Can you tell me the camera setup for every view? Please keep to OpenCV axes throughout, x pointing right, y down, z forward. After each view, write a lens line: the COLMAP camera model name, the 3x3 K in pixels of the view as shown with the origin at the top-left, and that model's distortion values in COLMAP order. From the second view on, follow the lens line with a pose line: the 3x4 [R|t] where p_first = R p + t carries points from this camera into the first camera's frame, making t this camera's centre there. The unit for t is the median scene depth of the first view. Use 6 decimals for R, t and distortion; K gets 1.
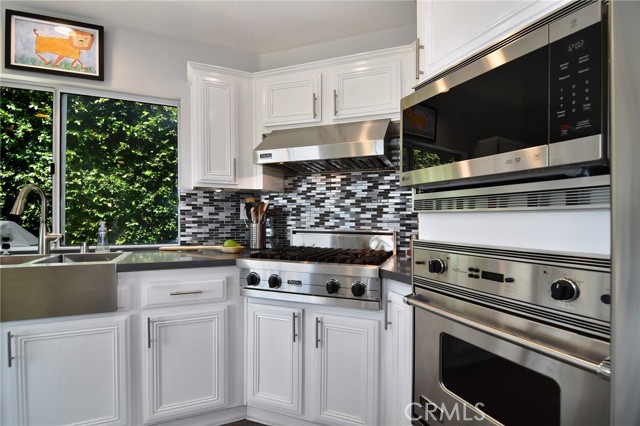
lens RADIAL K [[313.6, 0, 307.3], [0, 313.6, 216.0], [0, 0, 1]] dist [-0.001870, -0.015358]
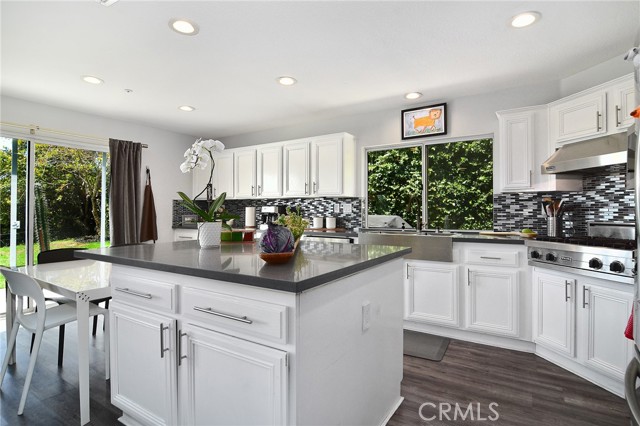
lens RADIAL K [[326.5, 0, 319.8], [0, 326.5, 222.9], [0, 0, 1]] dist [0.000502, -0.019201]
pose [[0.567112, 0.017453, -0.823456, 0.387901], [0.009228, 0.999578, 0.027541, 0.001755], [0.823589, -0.023218, 0.566712, -0.538928]]
